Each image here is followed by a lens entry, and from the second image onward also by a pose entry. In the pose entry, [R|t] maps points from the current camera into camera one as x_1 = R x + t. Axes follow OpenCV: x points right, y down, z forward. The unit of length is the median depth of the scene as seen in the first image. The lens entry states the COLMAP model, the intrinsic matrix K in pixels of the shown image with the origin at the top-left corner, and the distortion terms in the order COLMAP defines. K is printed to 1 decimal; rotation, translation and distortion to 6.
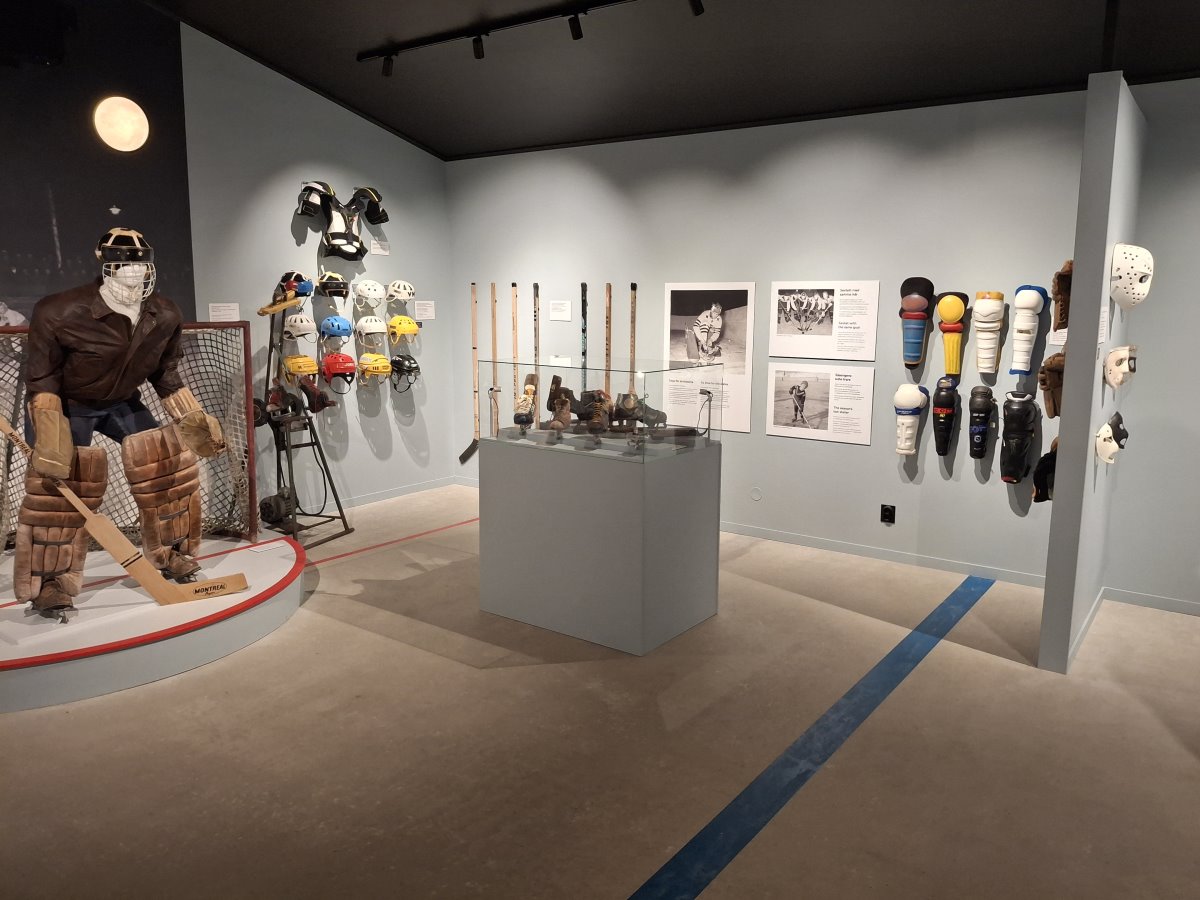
lens RADIAL K [[879.4, 0, 627.2], [0, 879.4, 420.4], [0, 0, 1]] dist [0.071104, -0.137872]
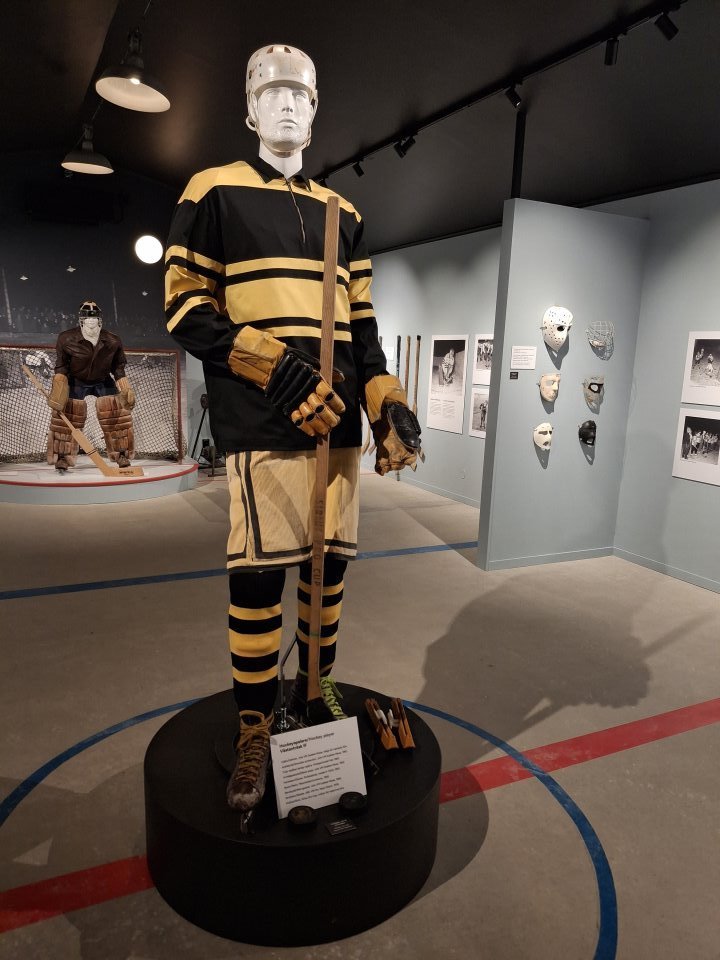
lens RADIAL K [[703.5, 0, 360.0], [0, 703.5, 480.0], [0, 0, 1]] dist [0.071104, -0.137872]
pose [[0.880310, 0.106445, -0.462302, 0.552042], [-0.092385, 0.994311, 0.053023, 0.044600], [0.465316, -0.003967, 0.885136, -0.167172]]
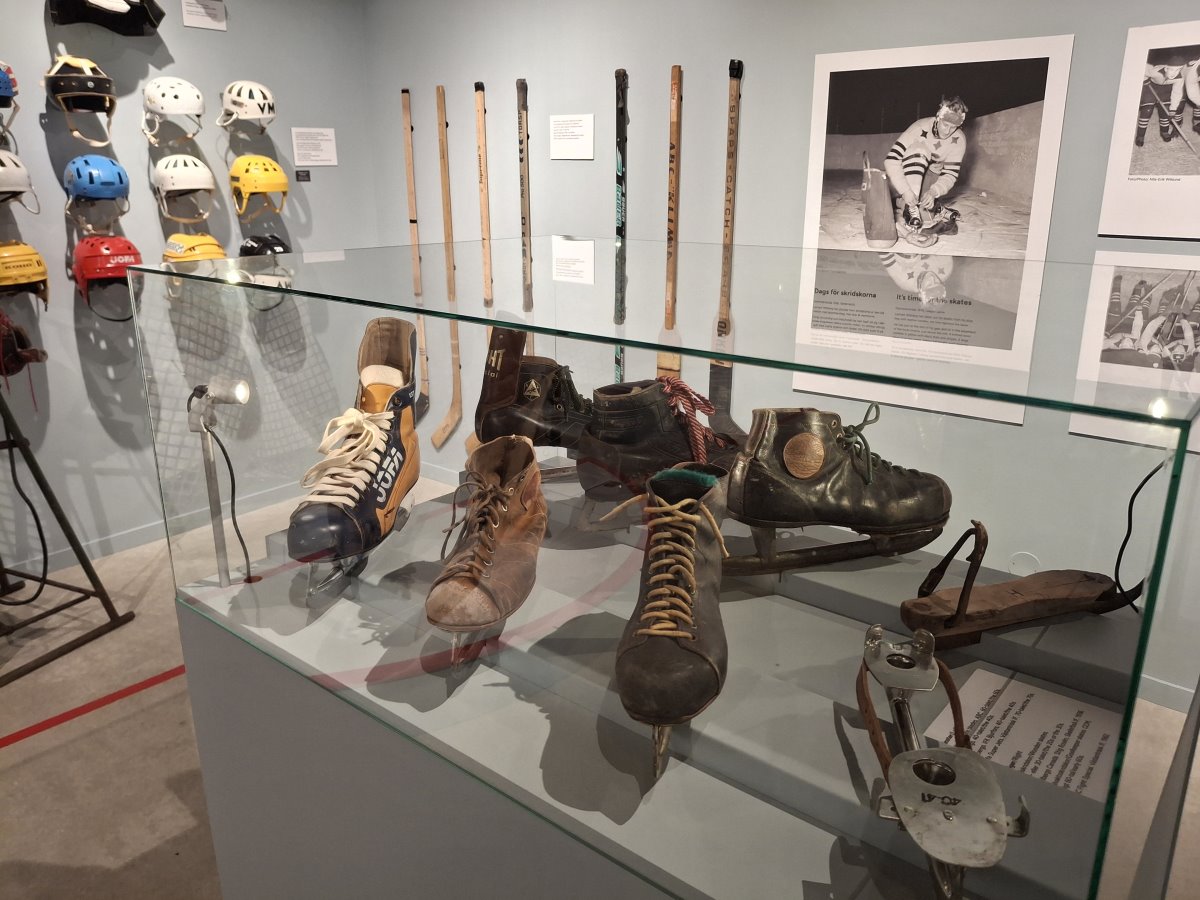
lens RADIAL K [[930.5, 0, 600.0], [0, 930.5, 450.0], [0, 0, 1]] dist [-0.031788, -0.002311]
pose [[0.996992, 0.010795, -0.076754, -0.023515], [0.001376, 0.987633, 0.156779, -0.041750], [0.077497, -0.156413, 0.984647, 0.552342]]
